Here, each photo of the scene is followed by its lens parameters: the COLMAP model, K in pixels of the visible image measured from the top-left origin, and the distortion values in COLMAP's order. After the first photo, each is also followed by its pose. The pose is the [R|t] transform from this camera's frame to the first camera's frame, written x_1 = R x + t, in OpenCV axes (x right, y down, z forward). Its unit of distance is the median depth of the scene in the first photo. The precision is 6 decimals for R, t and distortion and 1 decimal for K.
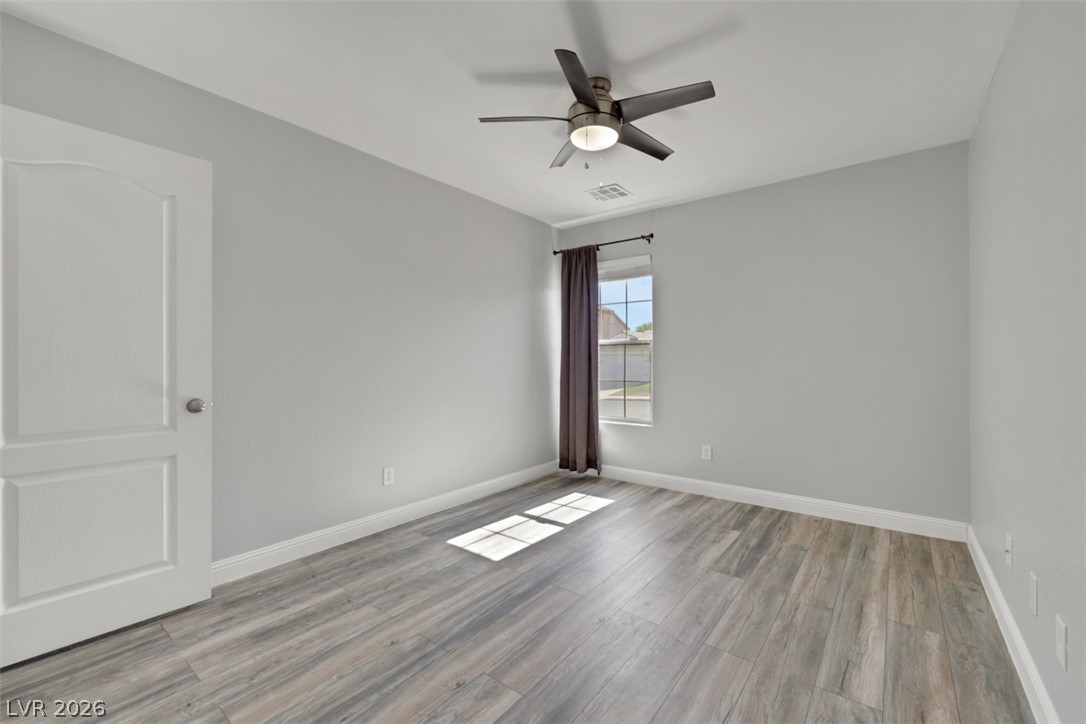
lens RADIAL K [[460.7, 0, 541.3], [0, 460.7, 361.4], [0, 0, 1]] dist [-0.000922, 0.000022]
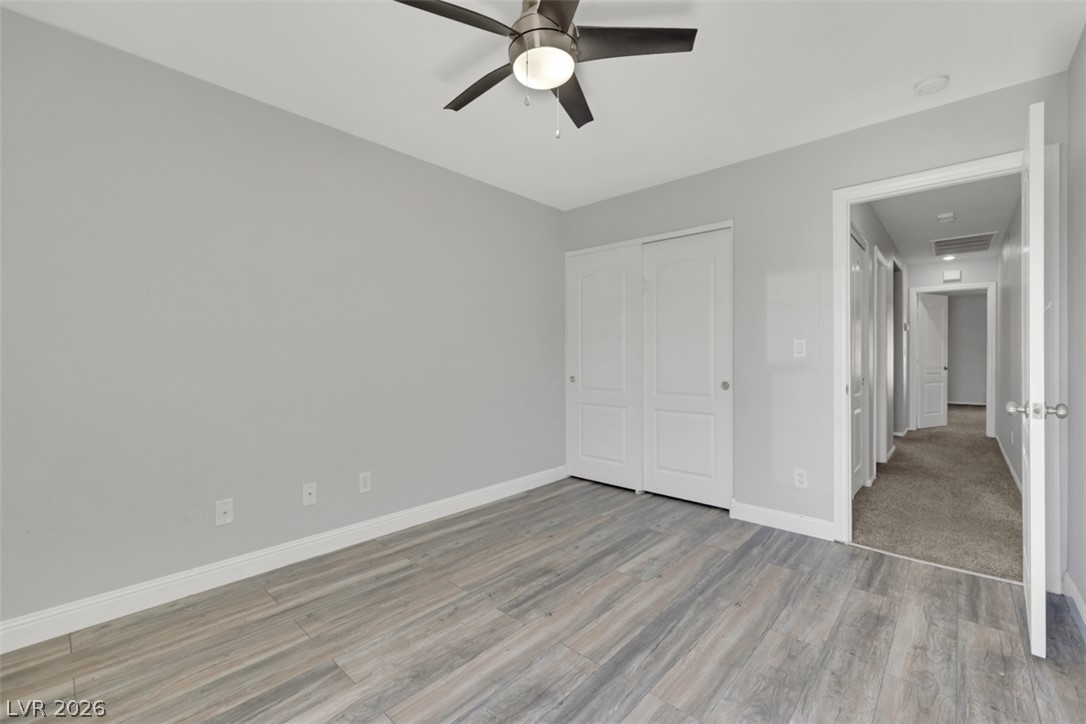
lens RADIAL K [[460.7, 0, 541.3], [0, 460.7, 361.4], [0, 0, 1]] dist [-0.000922, 0.000022]
pose [[-0.997203, 0.003903, 0.074639, 0.068141], [0.005234, 0.999830, 0.017652, -0.009183], [-0.074557, 0.017993, -0.997054, 1.959236]]
